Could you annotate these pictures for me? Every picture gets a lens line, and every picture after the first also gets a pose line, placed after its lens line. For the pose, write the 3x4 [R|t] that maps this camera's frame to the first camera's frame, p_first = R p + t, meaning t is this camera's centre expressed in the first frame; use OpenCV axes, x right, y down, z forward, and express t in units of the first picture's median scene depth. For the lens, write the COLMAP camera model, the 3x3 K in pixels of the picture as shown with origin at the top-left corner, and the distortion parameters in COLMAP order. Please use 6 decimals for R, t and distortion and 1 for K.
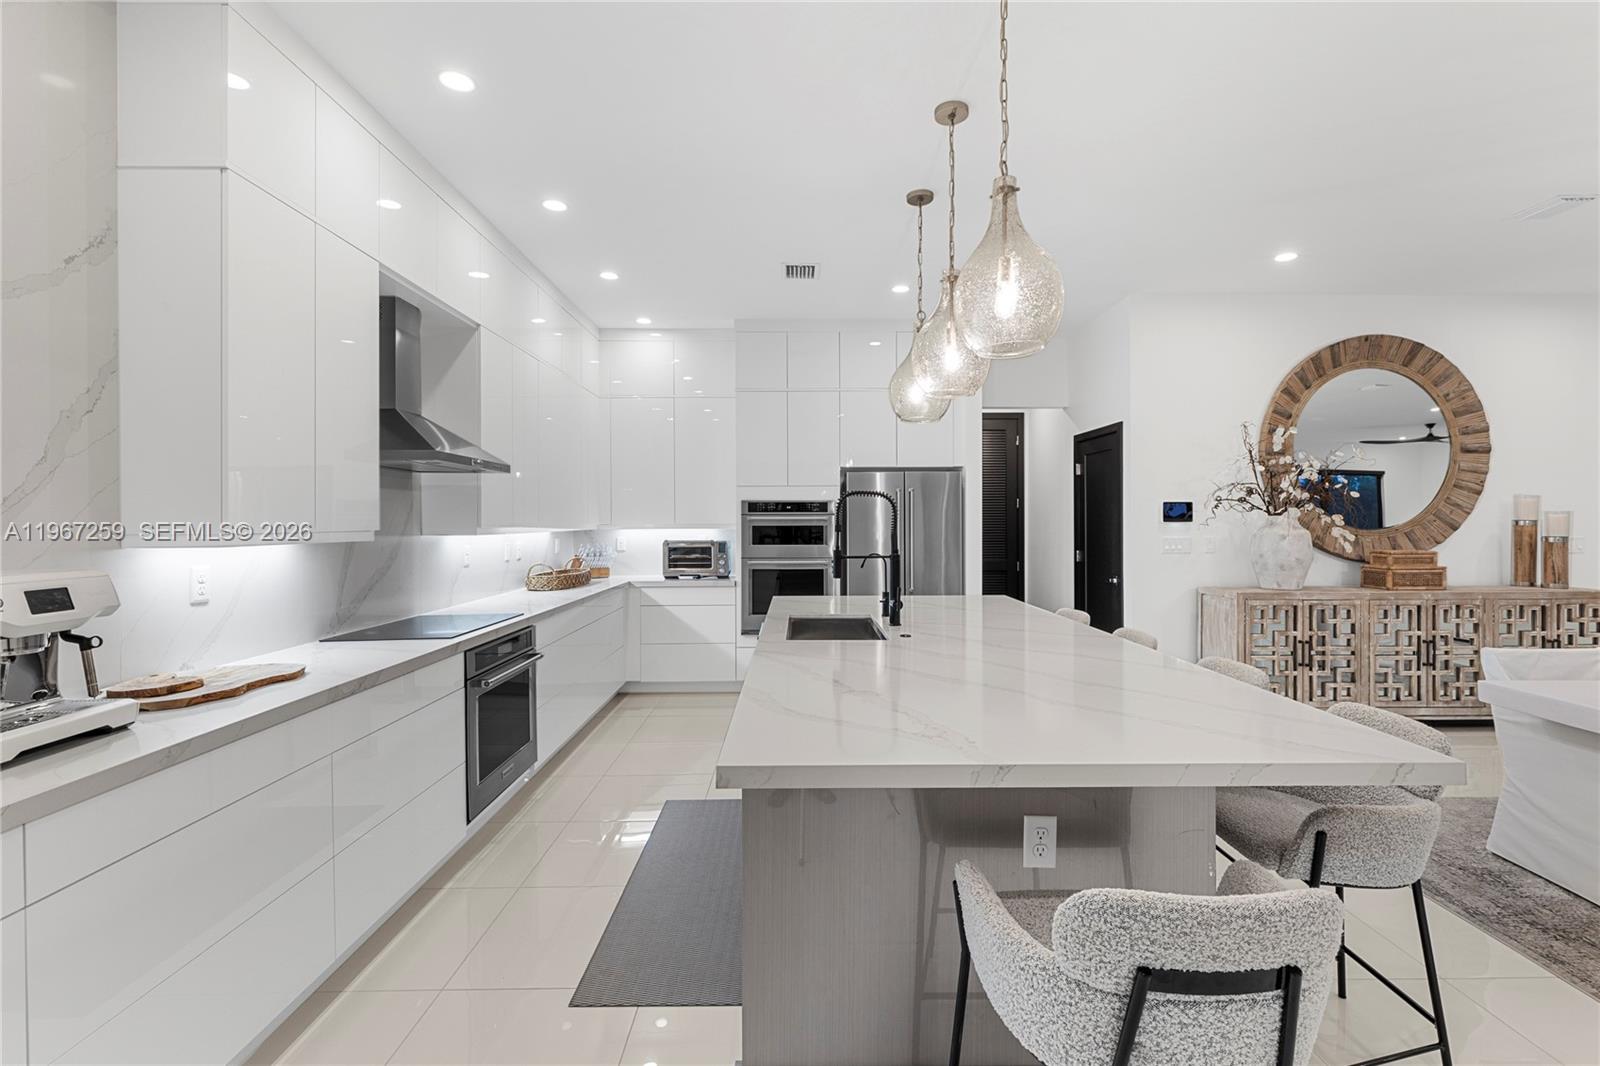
lens RADIAL K [[719.3, 0, 803.9], [0, 719.3, 523.2], [0, 0, 1]] dist [0.000492, -0.000153]
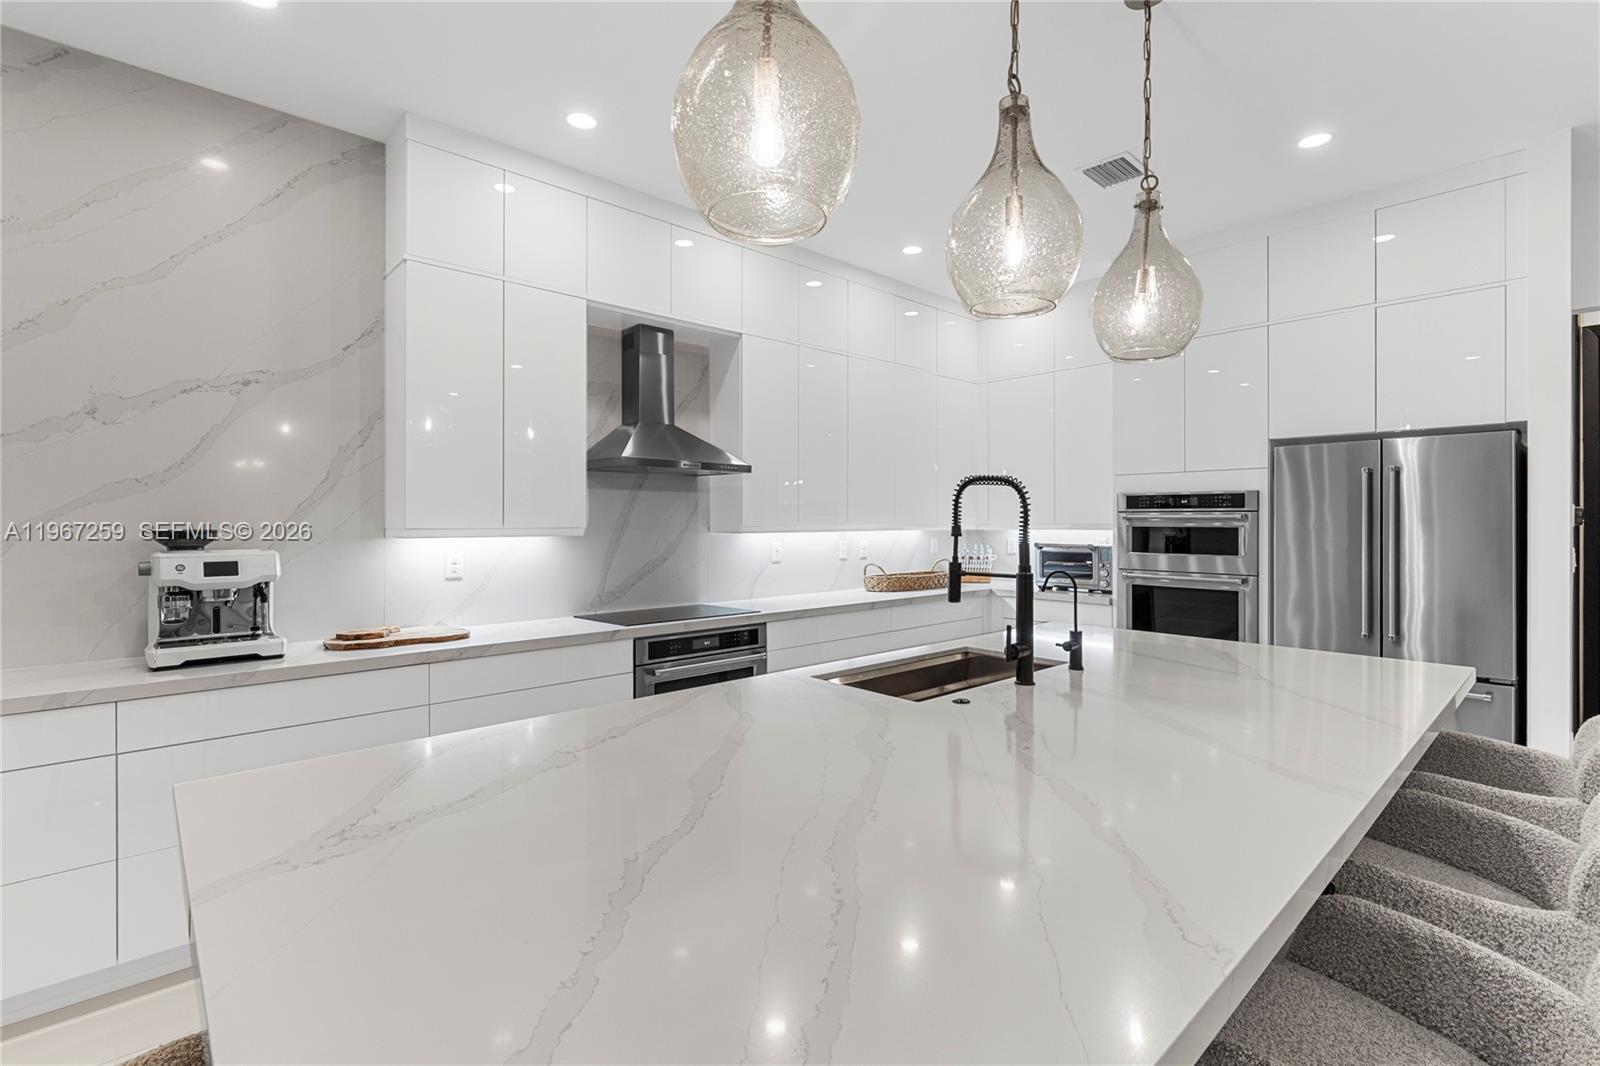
lens RADIAL K [[728.6, 0, 801.1], [0, 728.6, 522.5], [0, 0, 1]] dist [0.000103, 0.000264]
pose [[0.669267, 0.005606, -0.743001, 0.313219], [-0.005133, 0.999983, 0.002921, -0.001712], [0.743005, 0.001859, 0.669284, 0.274134]]
